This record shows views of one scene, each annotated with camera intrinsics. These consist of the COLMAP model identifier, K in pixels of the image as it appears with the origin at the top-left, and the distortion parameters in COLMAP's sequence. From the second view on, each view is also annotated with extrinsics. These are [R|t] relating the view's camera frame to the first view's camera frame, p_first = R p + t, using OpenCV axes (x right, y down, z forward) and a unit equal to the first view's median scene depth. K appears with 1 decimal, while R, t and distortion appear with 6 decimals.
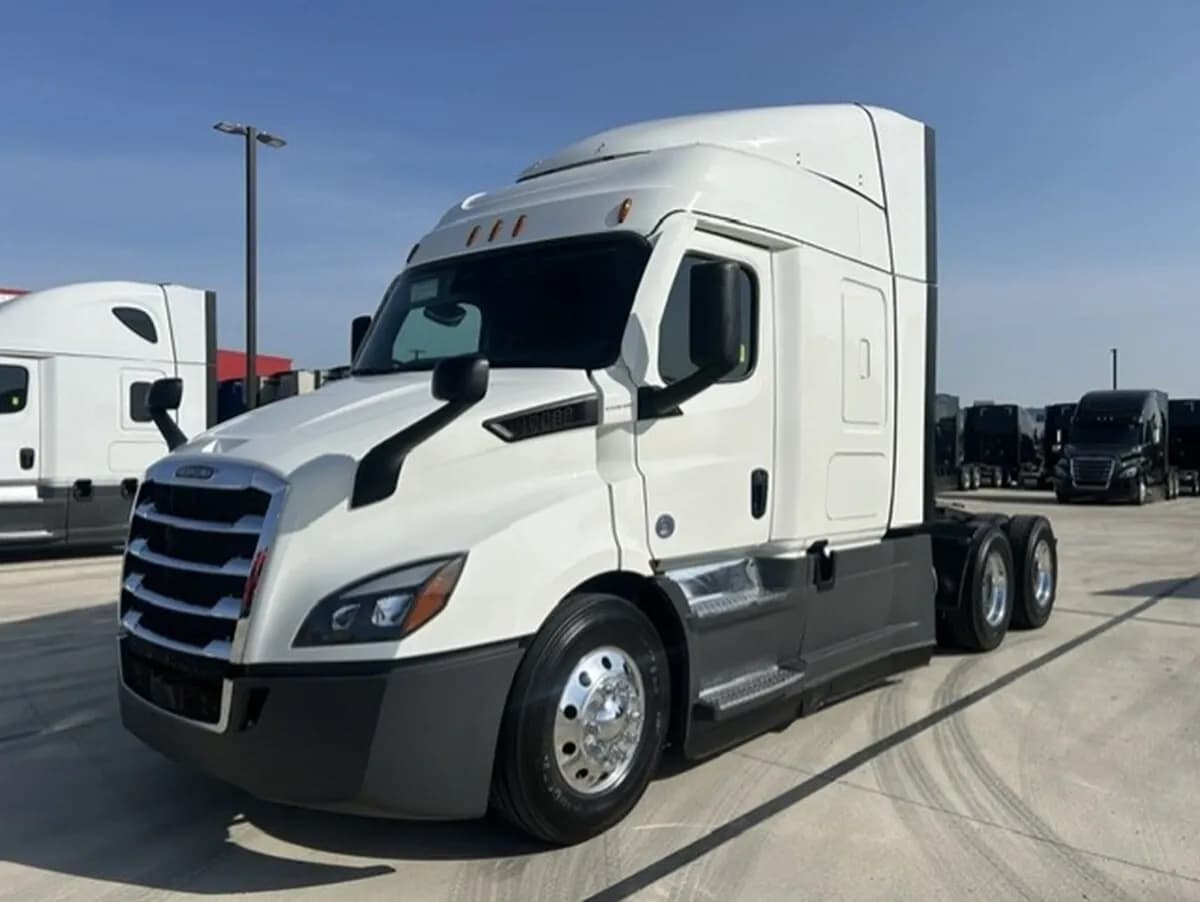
lens RADIAL K [[960.6, 0, 616.5], [0, 960.6, 451.1], [0, 0, 1]] dist [-0.004595, -0.003755]
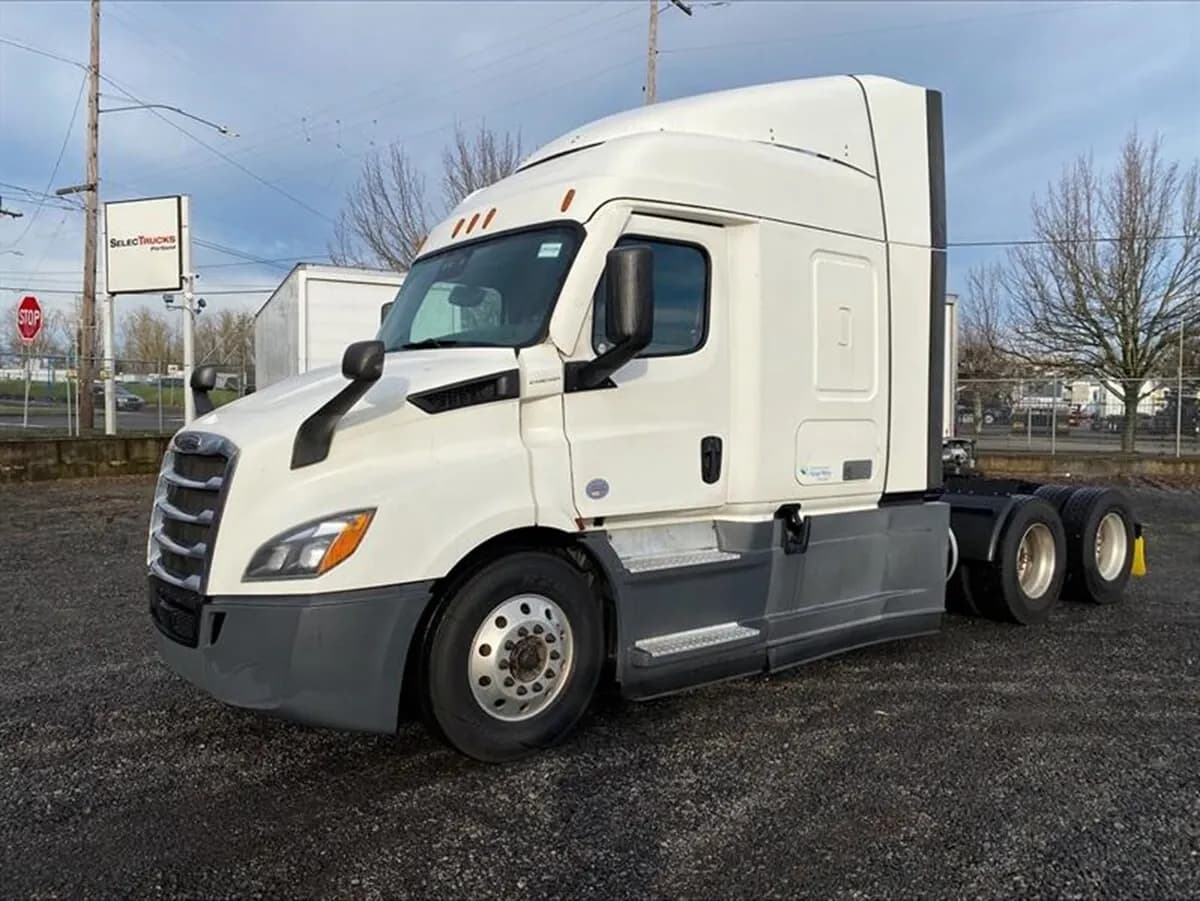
lens RADIAL K [[960.6, 0, 616.5], [0, 960.6, 450.6], [0, 0, 1]] dist [-0.004595, -0.003755]
pose [[0.974827, 0.000872, -0.222961, 0.310970], [0.006532, 0.999451, 0.032469, -0.000437], [0.222867, -0.033108, 0.974286, -0.063281]]
